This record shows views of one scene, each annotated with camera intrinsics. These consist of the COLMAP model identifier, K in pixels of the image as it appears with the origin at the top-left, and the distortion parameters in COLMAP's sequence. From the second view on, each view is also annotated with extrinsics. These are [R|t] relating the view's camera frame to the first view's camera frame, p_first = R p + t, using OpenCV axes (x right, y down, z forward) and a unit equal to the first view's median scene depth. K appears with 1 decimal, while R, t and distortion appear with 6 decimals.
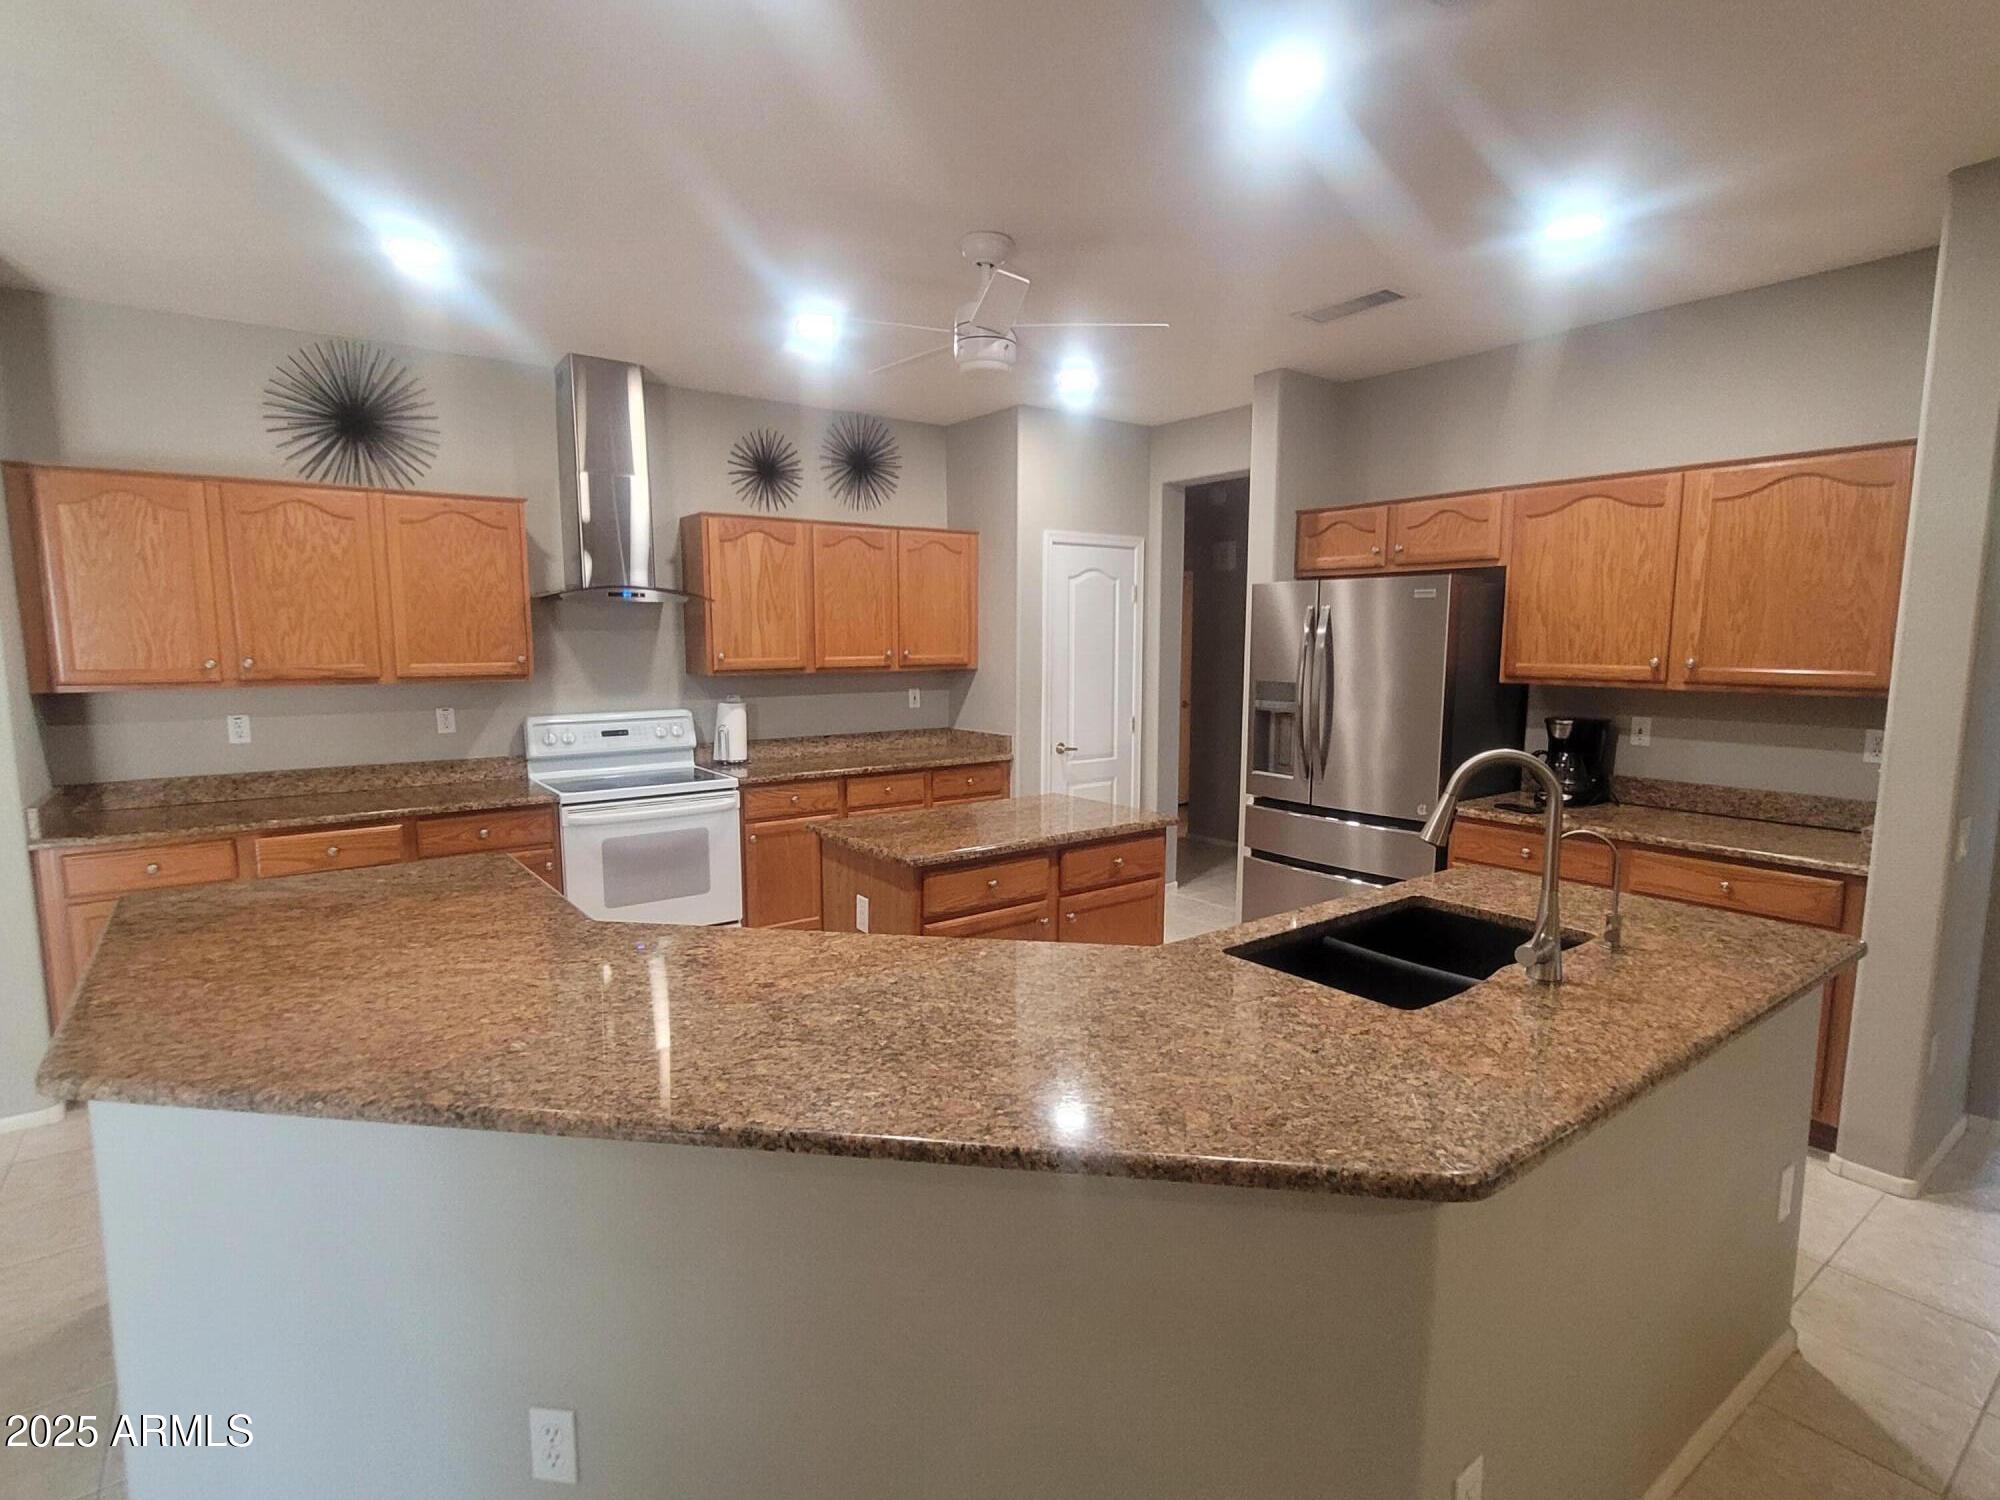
lens RADIAL K [[1004.5, 0, 999.7], [0, 1004.5, 762.5], [0, 0, 1]] dist [0.007226, -0.002101]
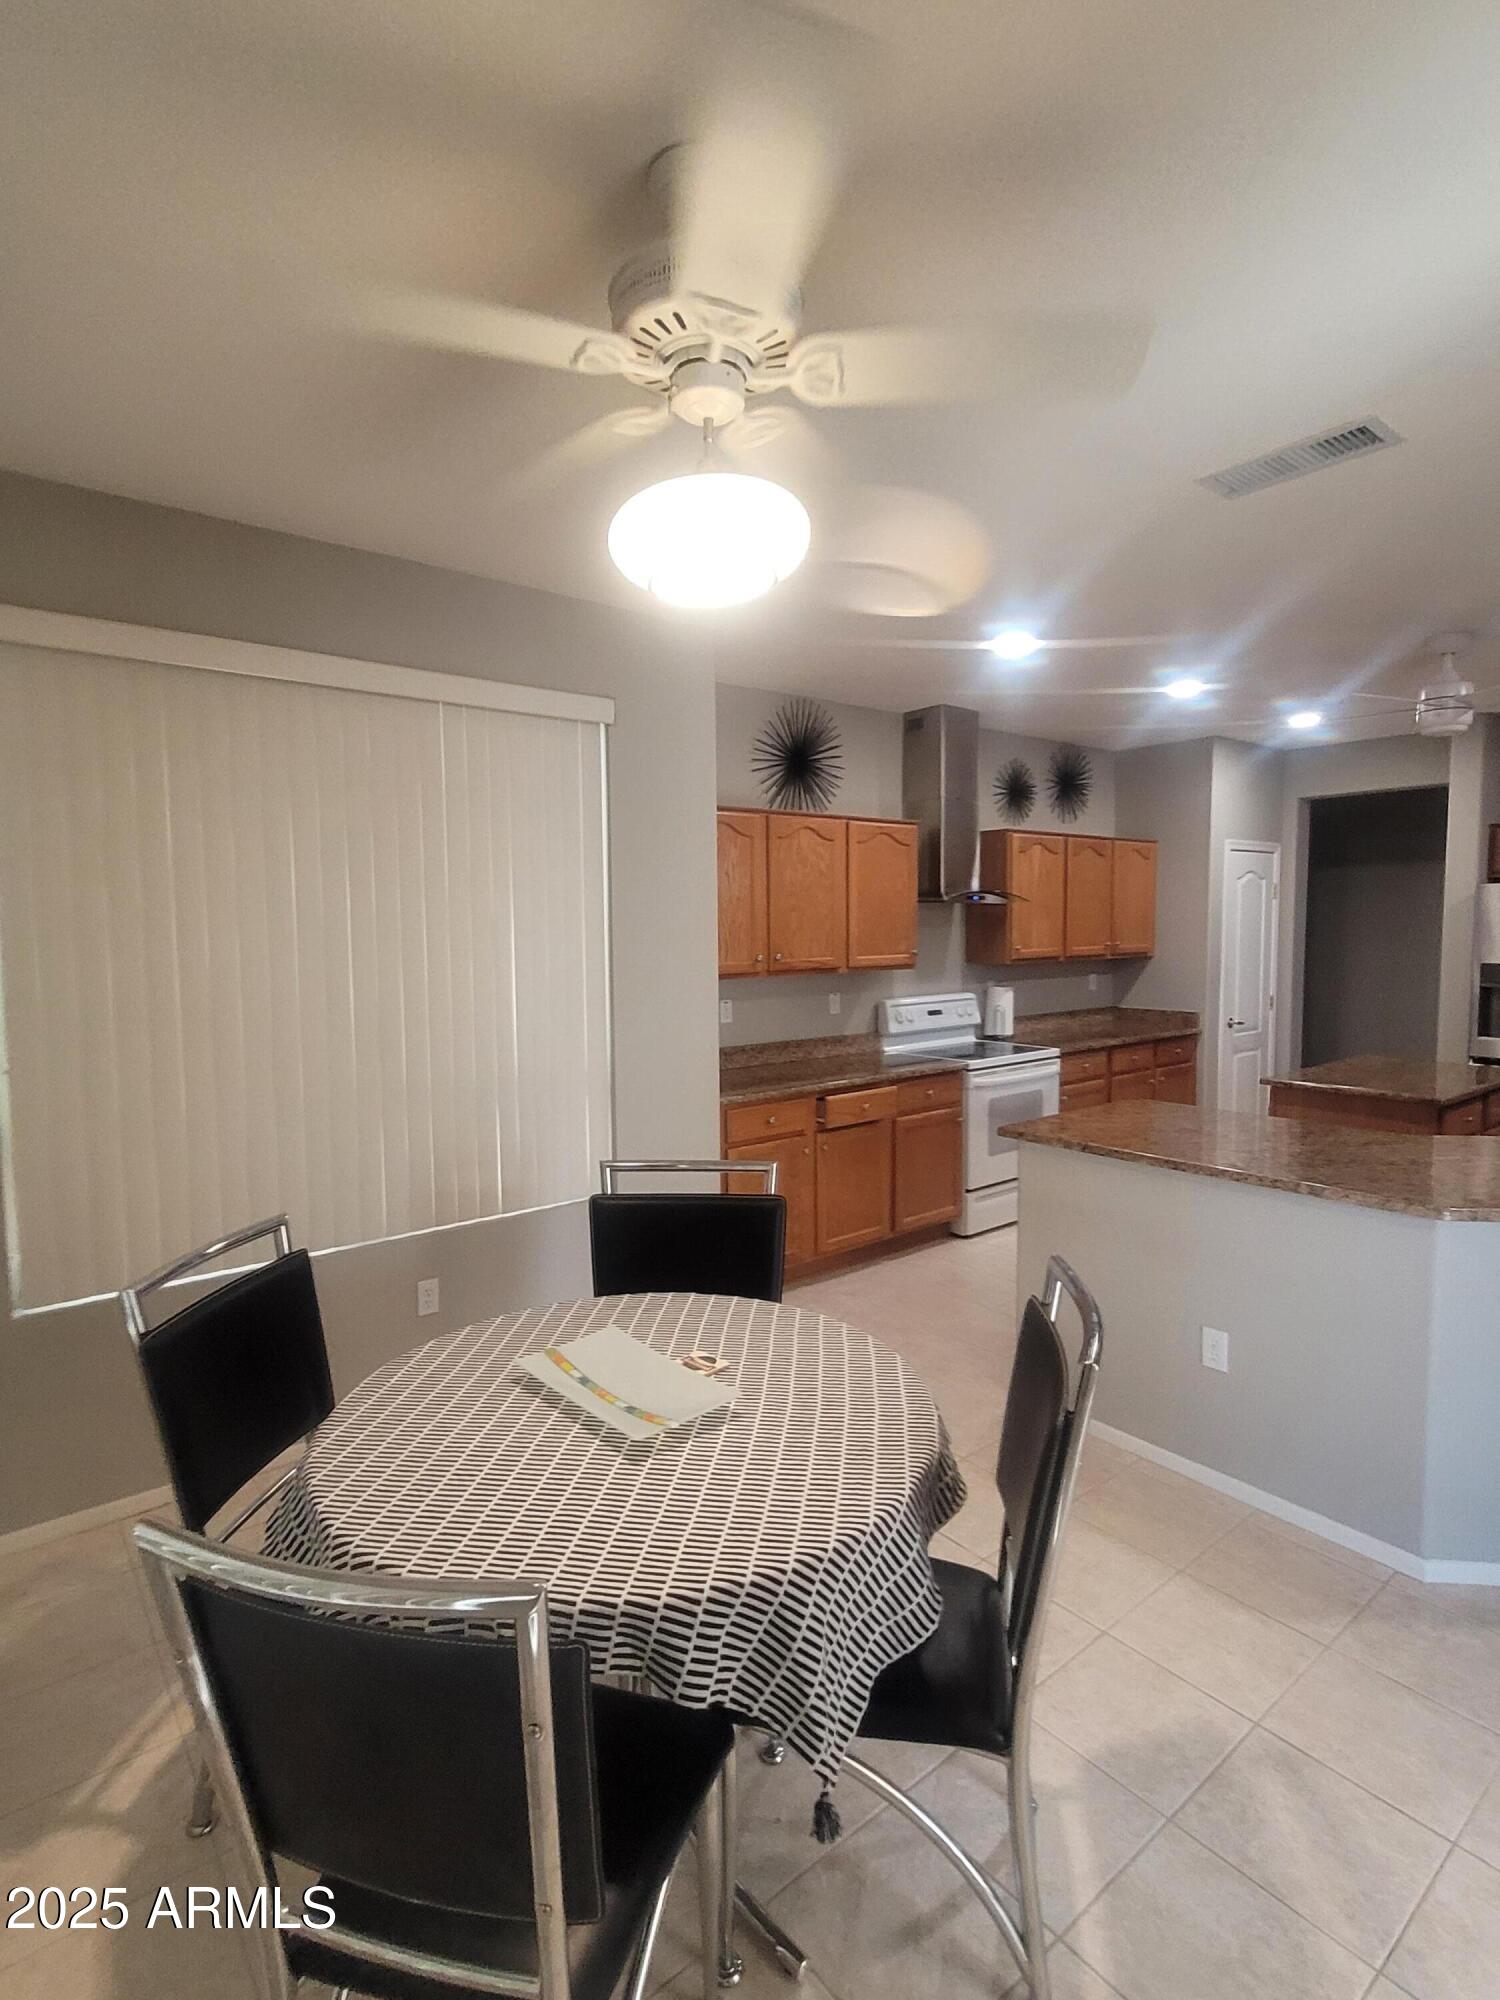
lens RADIAL K [[1004.5, 0, 740.9], [0, 1004.5, 998.4], [0, 0, 1]] dist [0.007226, -0.002101]
pose [[0.999556, -0.009187, 0.028329, -0.819907], [0.010547, 0.998780, -0.048239, 0.011383], [-0.027851, 0.048517, 0.998434, -0.236252]]
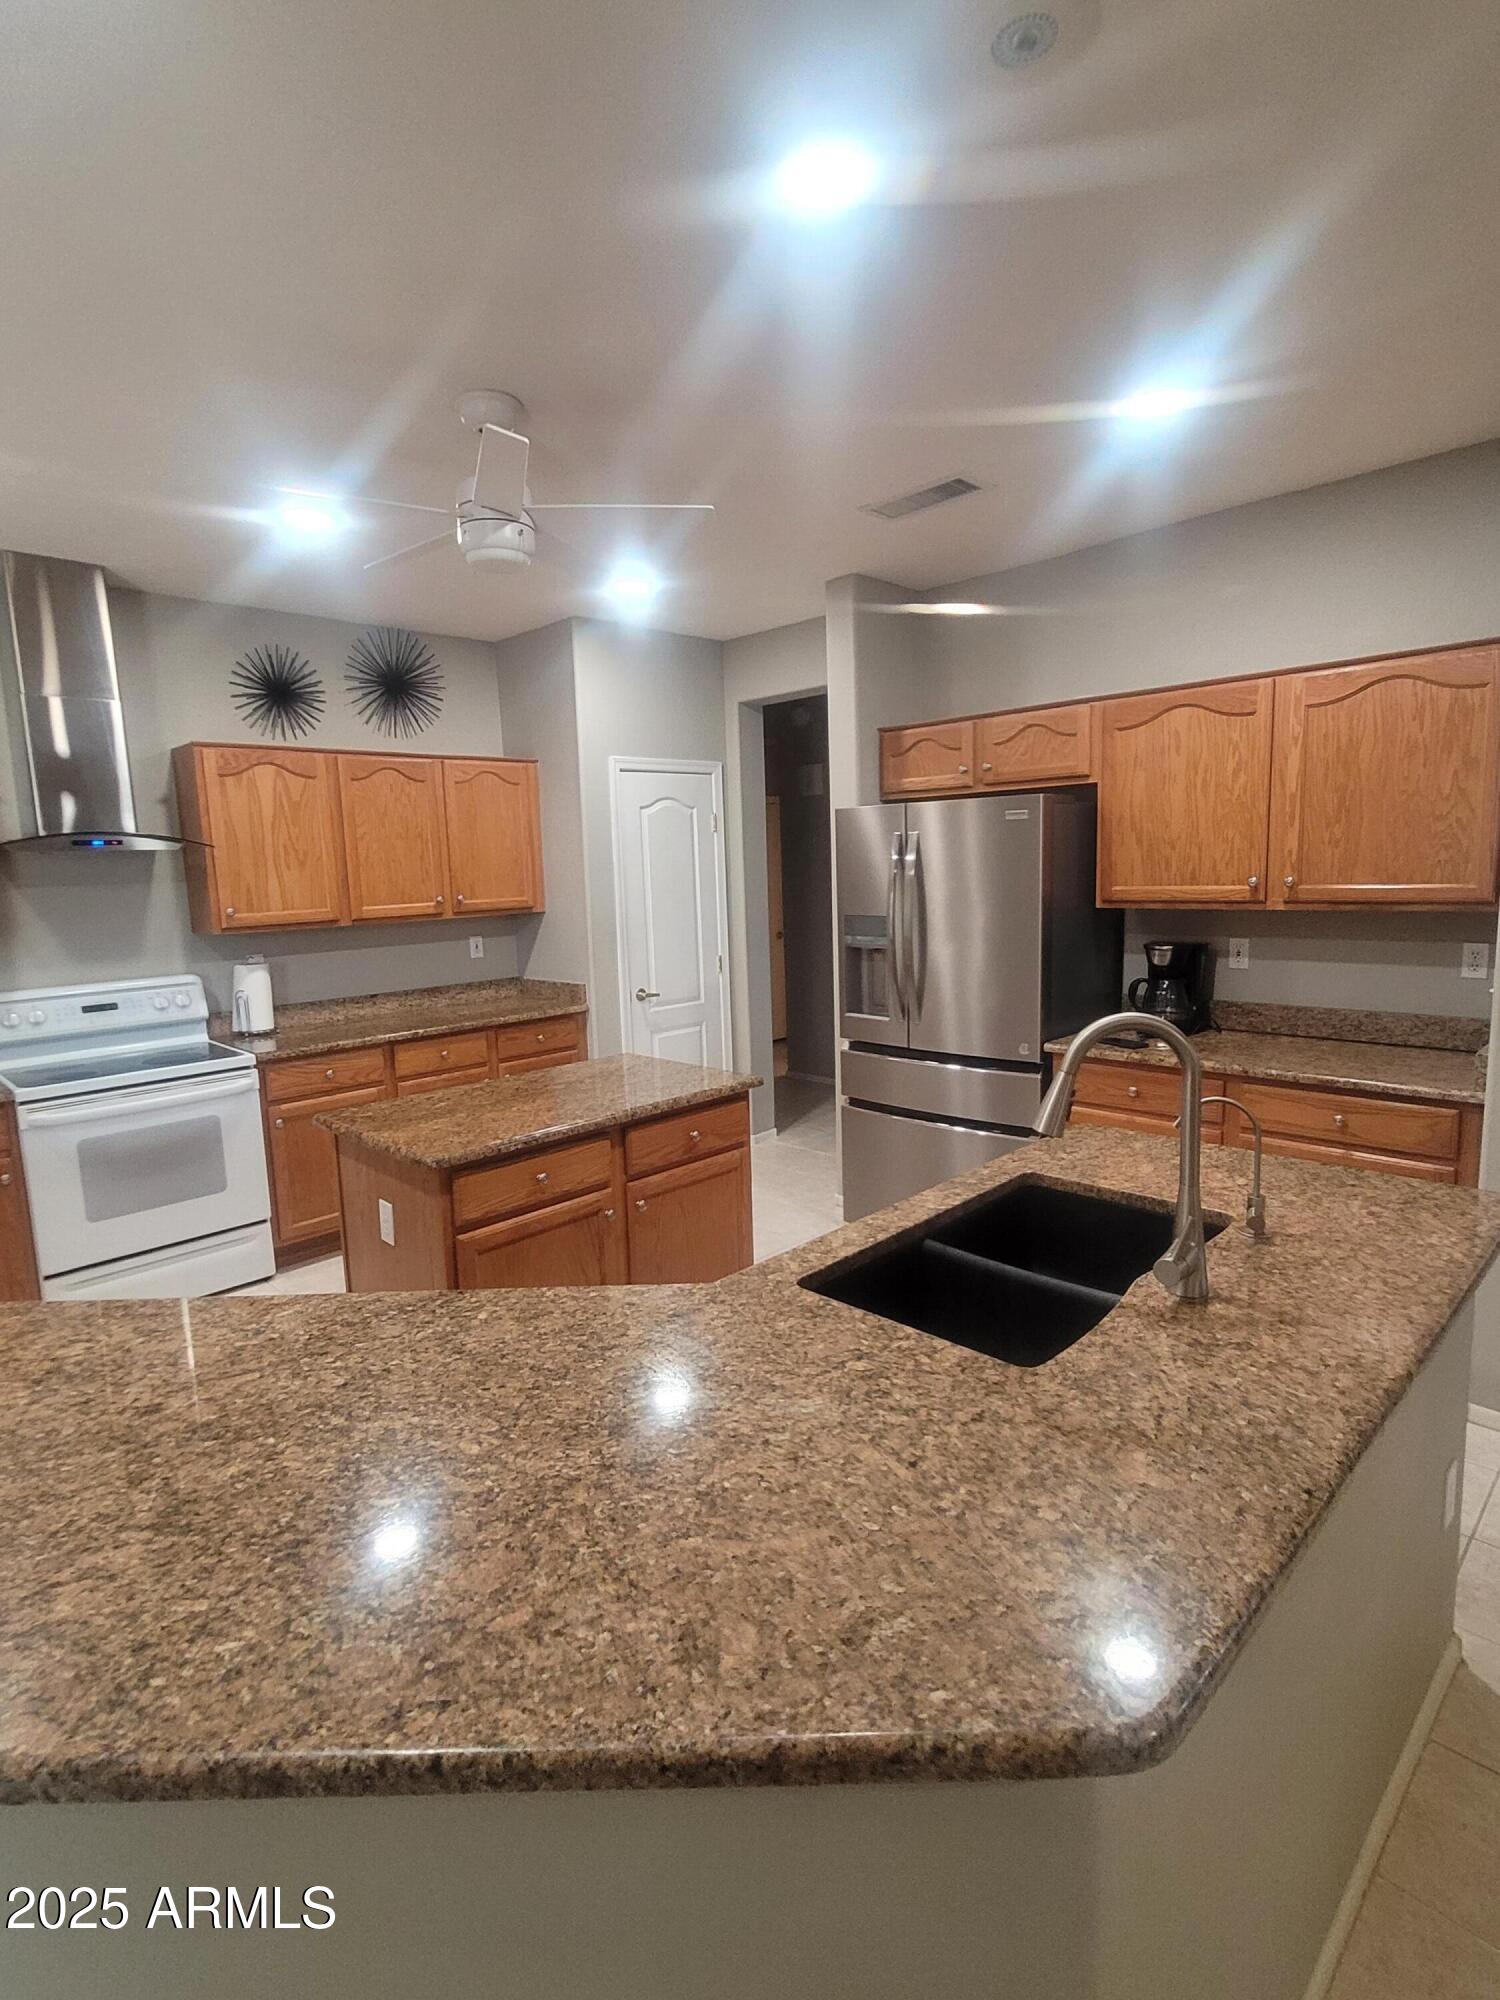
lens RADIAL K [[1004.5, 0, 740.9], [0, 1004.5, 998.4], [0, 0, 1]] dist [0.007226, -0.002101]
pose [[0.990211, -0.052217, 0.129443, 0.047767], [0.051322, 0.998630, 0.010238, -0.023591], [-0.129800, -0.003494, 0.991534, 0.125044]]
